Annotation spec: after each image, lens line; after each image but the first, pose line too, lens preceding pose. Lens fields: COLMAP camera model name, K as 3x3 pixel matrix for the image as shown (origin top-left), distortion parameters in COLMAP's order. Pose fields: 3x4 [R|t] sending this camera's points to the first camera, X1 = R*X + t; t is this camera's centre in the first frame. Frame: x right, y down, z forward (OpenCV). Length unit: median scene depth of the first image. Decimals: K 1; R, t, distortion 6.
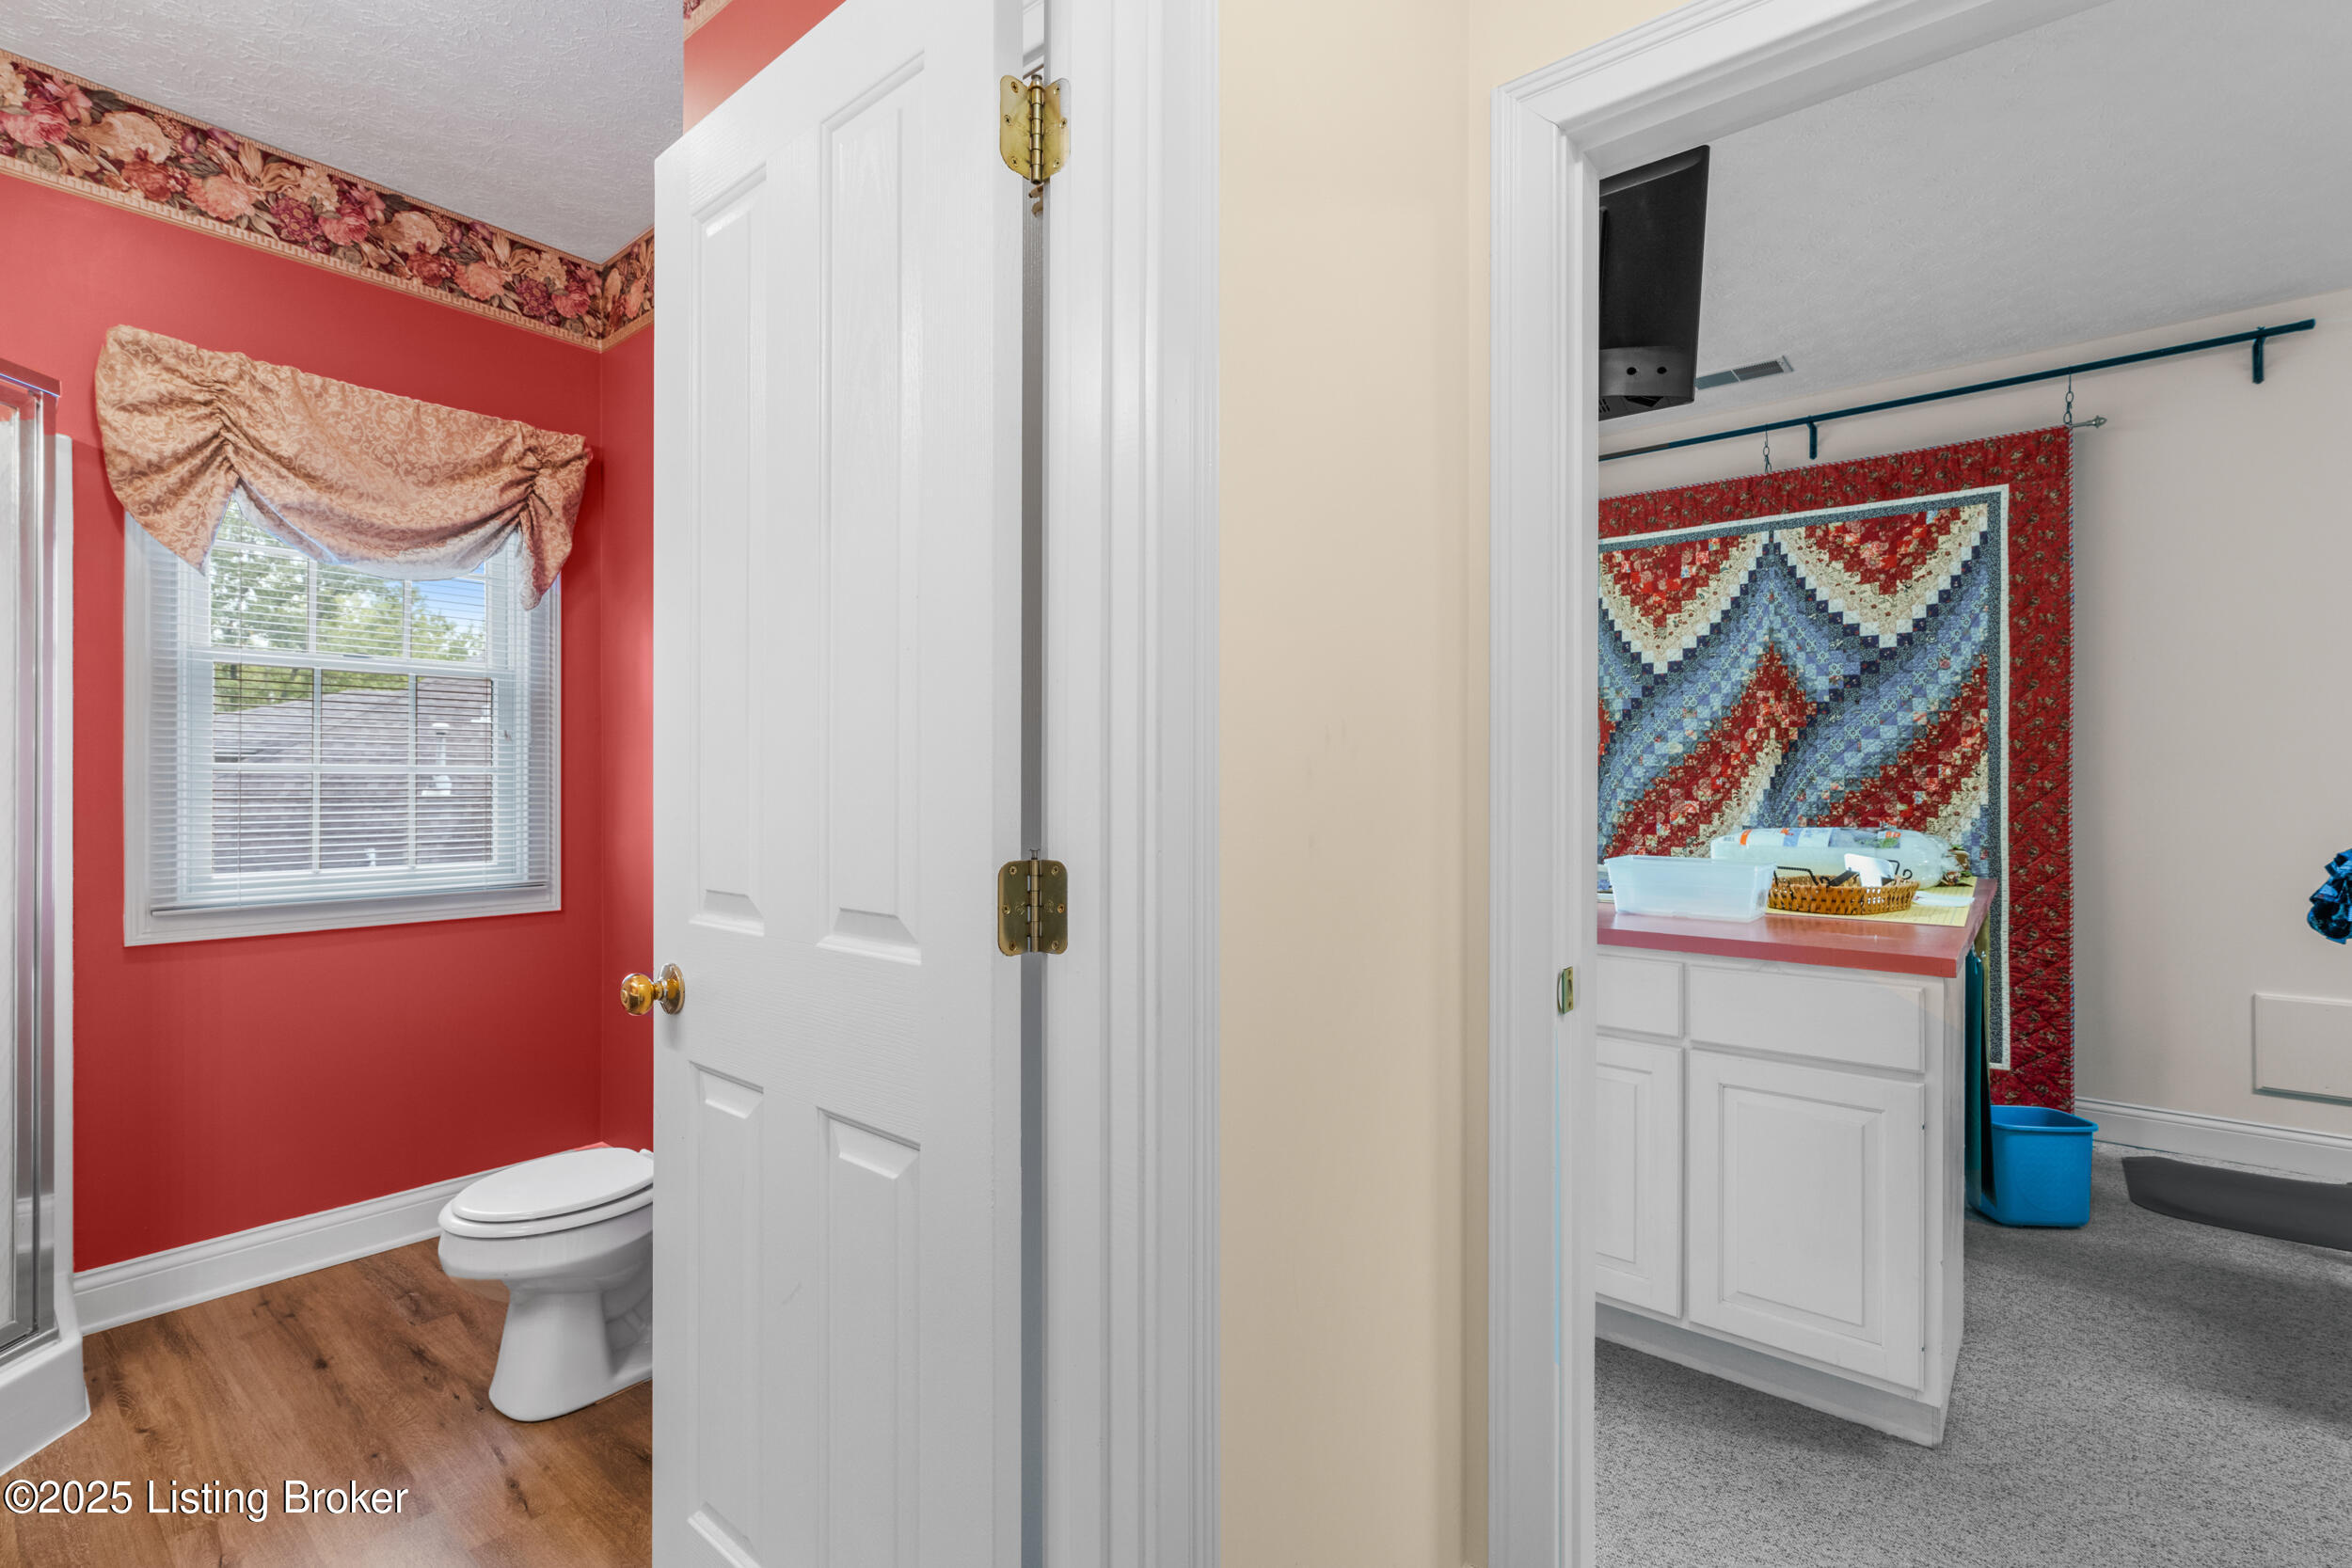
lens RADIAL K [[1054.9, 0, 1181.0], [0, 1054.9, 784.1], [0, 0, 1]] dist [-0.003807, 0.002134]
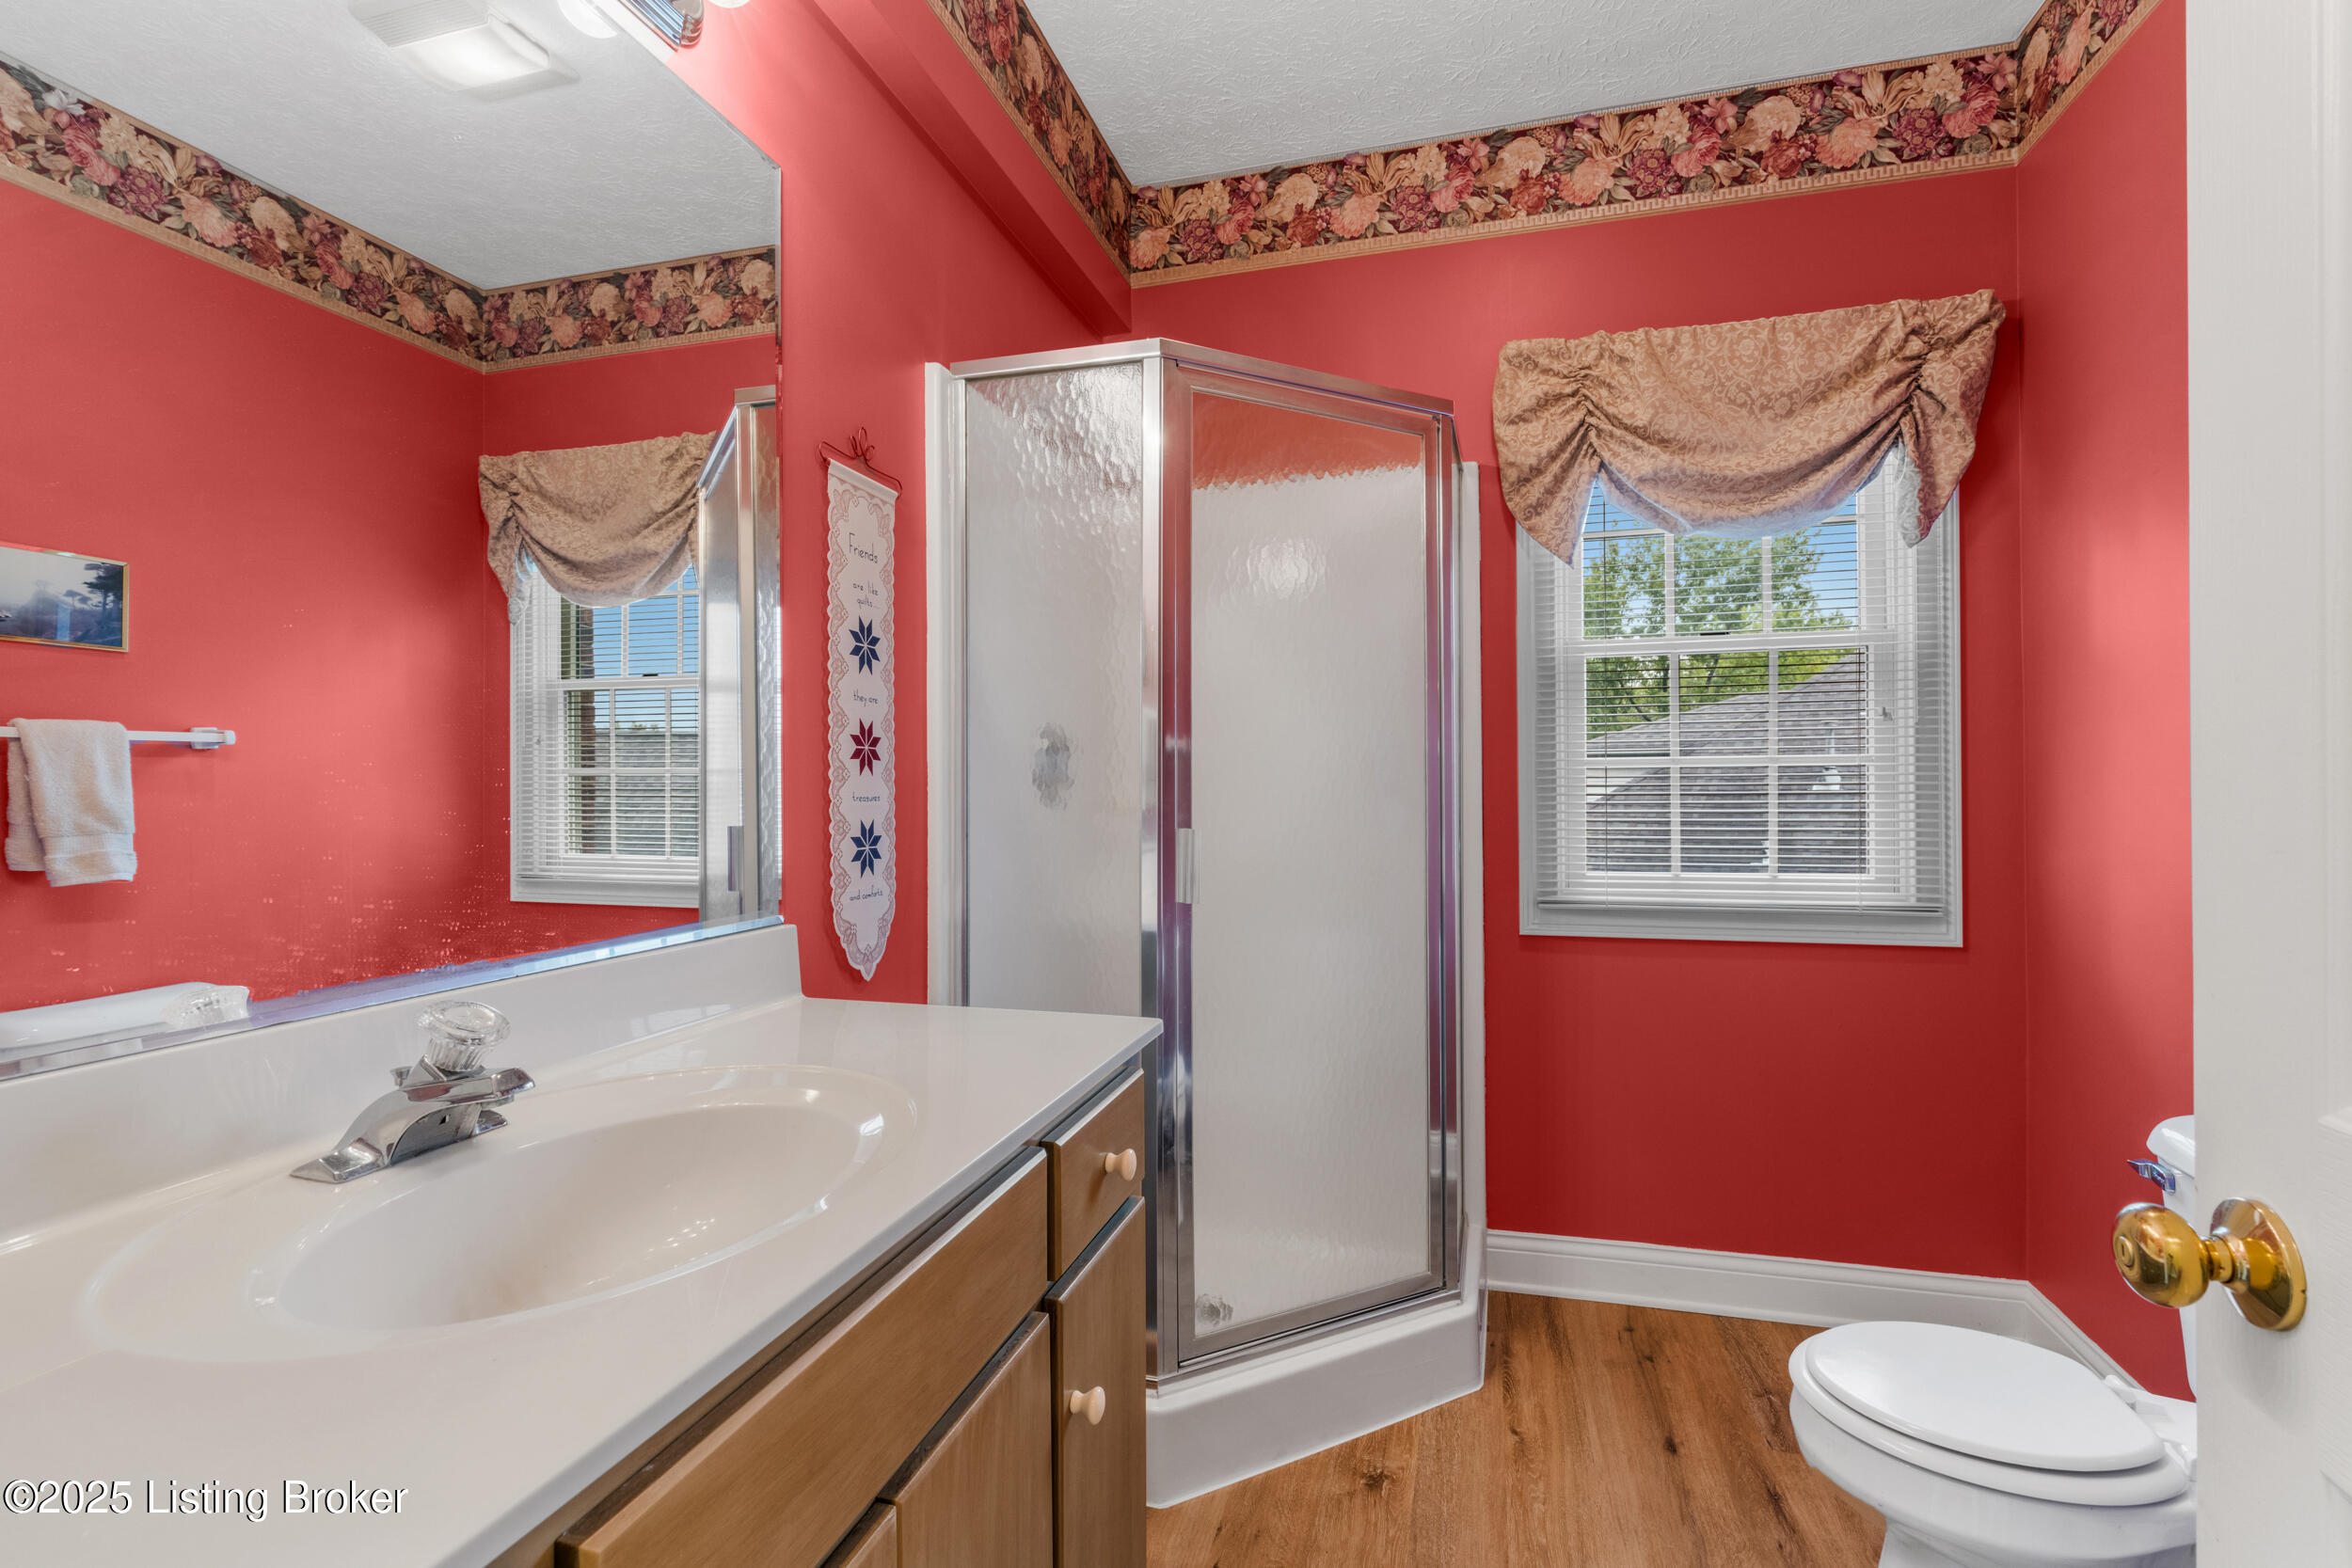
lens RADIAL K [[1054.9, 0, 1181.0], [0, 1054.9, 784.1], [0, 0, 1]] dist [-0.003807, 0.002134]
pose [[0.391764, -0.003614, -0.920059, -0.151644], [0.008010, 0.999968, -0.000517, 0.001936], [0.920031, -0.007167, 0.391781, 0.254923]]
